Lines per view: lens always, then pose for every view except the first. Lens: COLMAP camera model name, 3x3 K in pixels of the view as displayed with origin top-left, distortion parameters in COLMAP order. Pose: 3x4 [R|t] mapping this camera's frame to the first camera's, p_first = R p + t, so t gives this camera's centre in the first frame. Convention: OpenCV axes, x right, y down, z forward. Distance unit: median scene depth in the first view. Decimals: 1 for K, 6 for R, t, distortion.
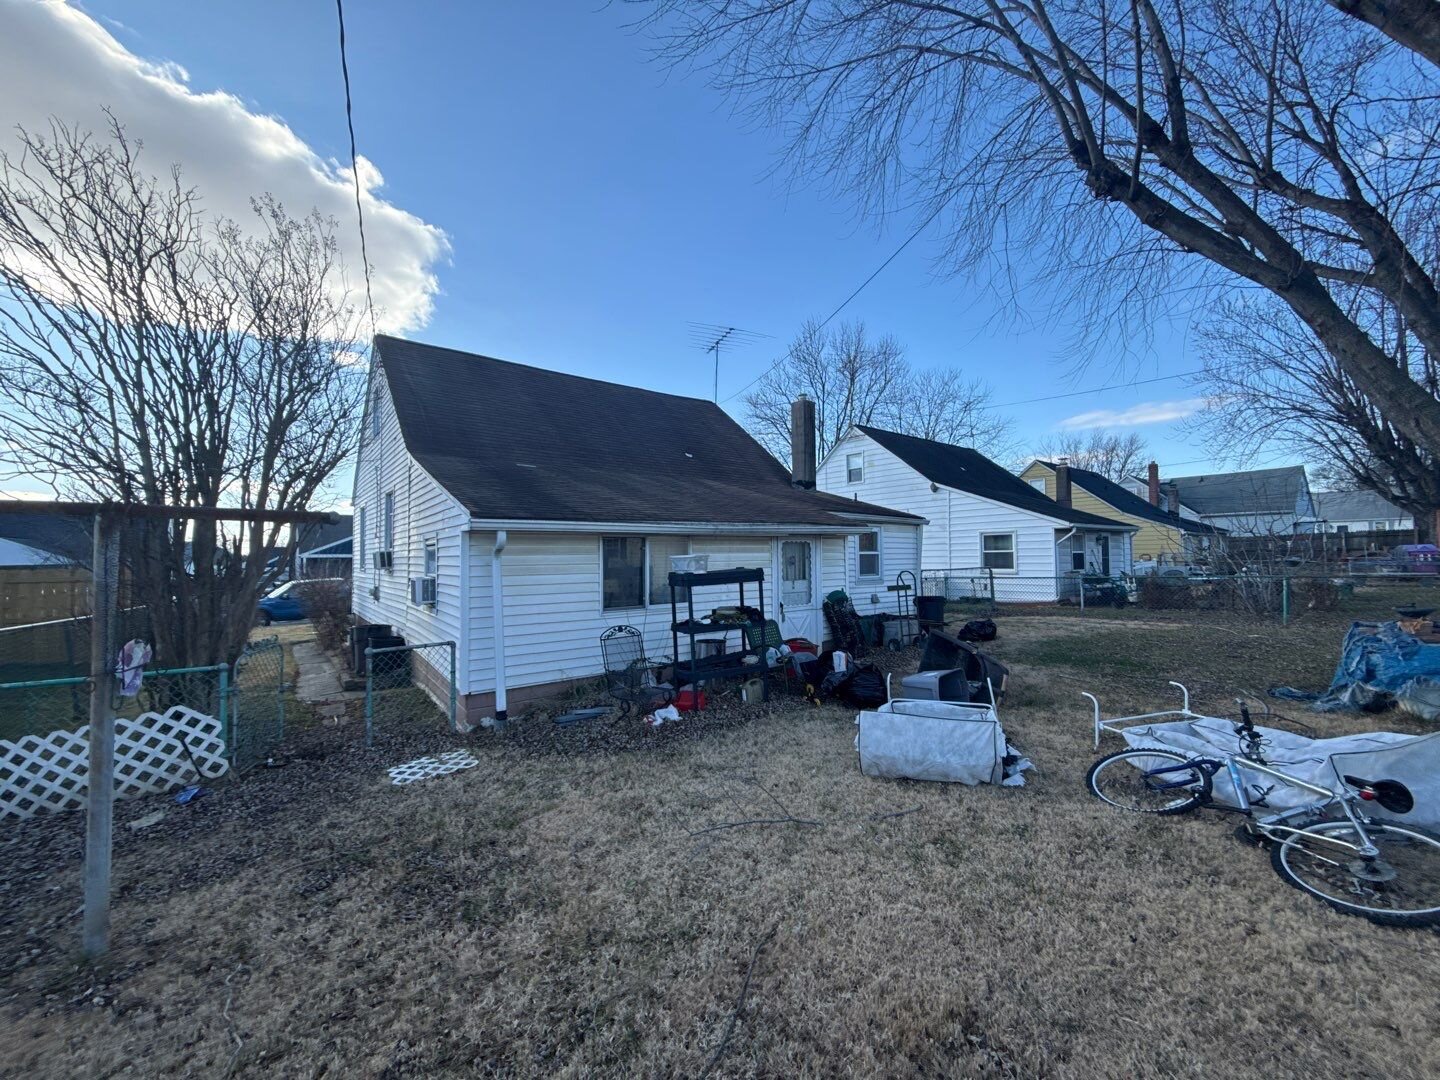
lens RADIAL K [[573.1, 0, 720.0], [0, 573.1, 540.0], [0, 0, 1]] dist [0.004784, 0.000191]
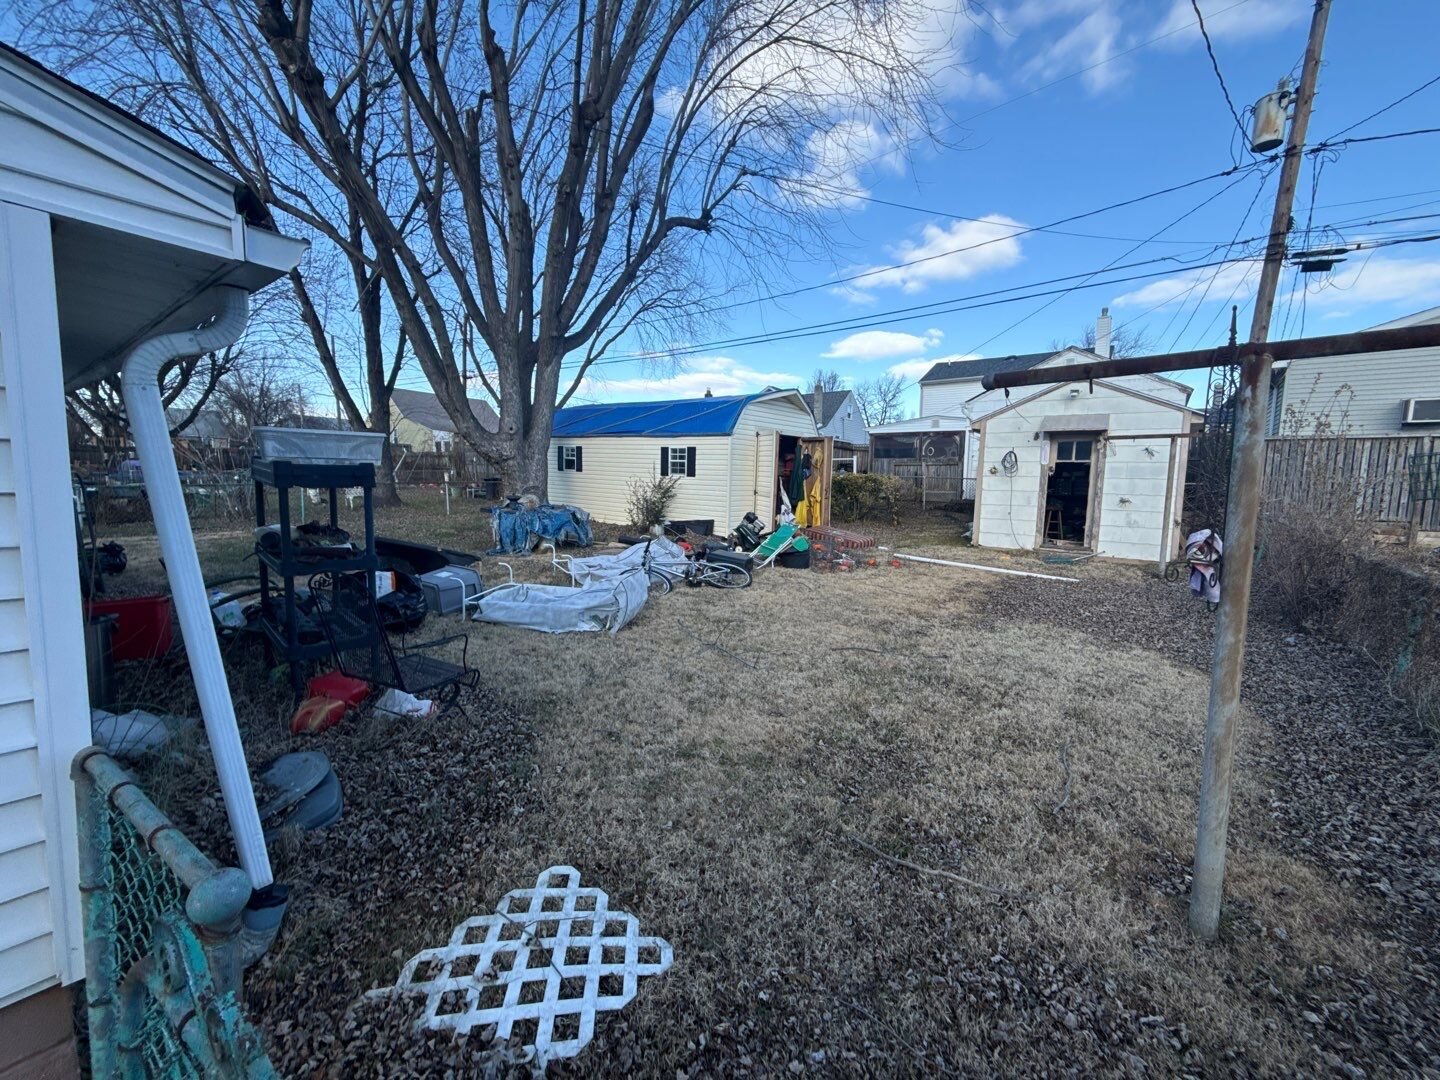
lens RADIAL K [[573.1, 0, 720.0], [0, 573.1, 540.0], [0, 0, 1]] dist [0.004784, 0.000191]
pose [[-0.276009, -0.077556, 0.958021, -0.898453], [-0.032407, 0.996923, 0.071369, 0.098768], [-0.960609, -0.011348, -0.277673, 1.037577]]
